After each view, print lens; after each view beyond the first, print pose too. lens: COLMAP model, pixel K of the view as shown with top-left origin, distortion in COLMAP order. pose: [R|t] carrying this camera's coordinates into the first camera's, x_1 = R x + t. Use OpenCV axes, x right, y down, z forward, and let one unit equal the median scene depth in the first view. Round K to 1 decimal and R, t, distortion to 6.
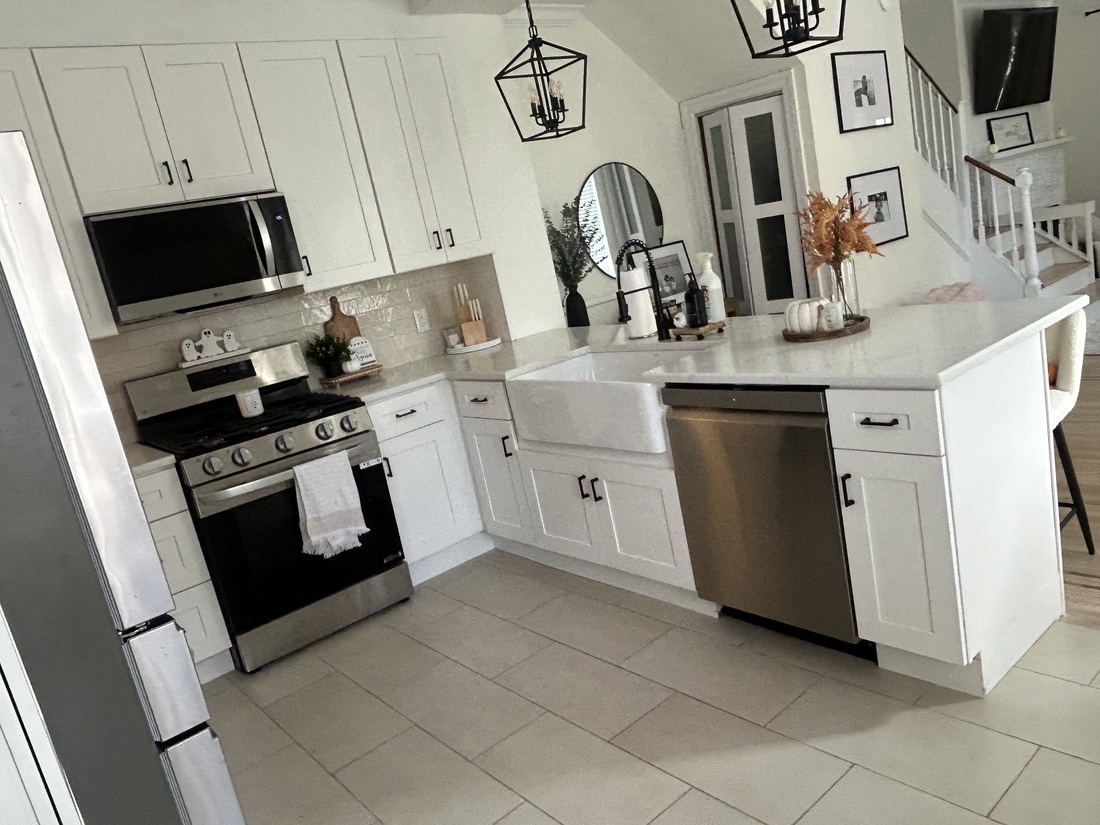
lens RADIAL K [[817.8, 0, 550.0], [0, 817.8, 412.5], [0, 0, 1]] dist [0.008430, 0.000296]
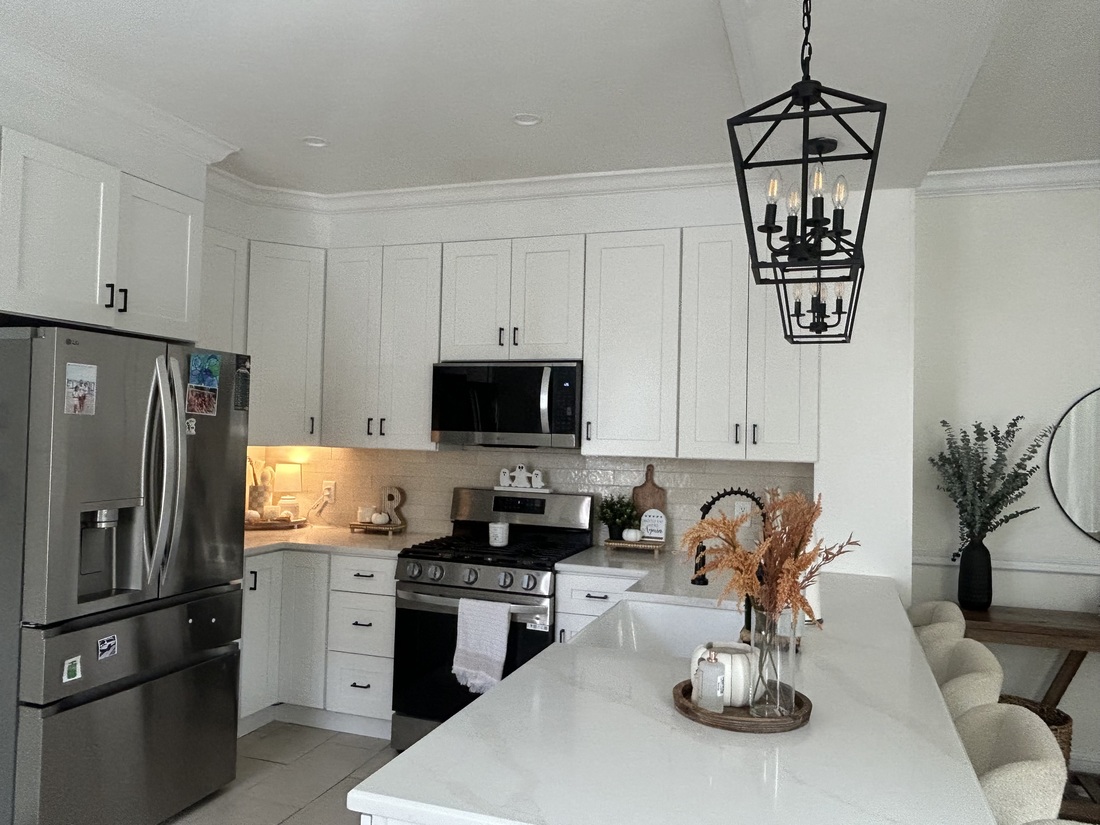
lens RADIAL K [[817.8, 0, 550.0], [0, 817.8, 412.5], [0, 0, 1]] dist [0.008430, 0.000296]
pose [[0.511101, 0.187659, -0.838785, 0.572470], [-0.307316, 0.951264, 0.025566, -0.215395], [0.802704, 0.244705, 0.543862, 0.377659]]
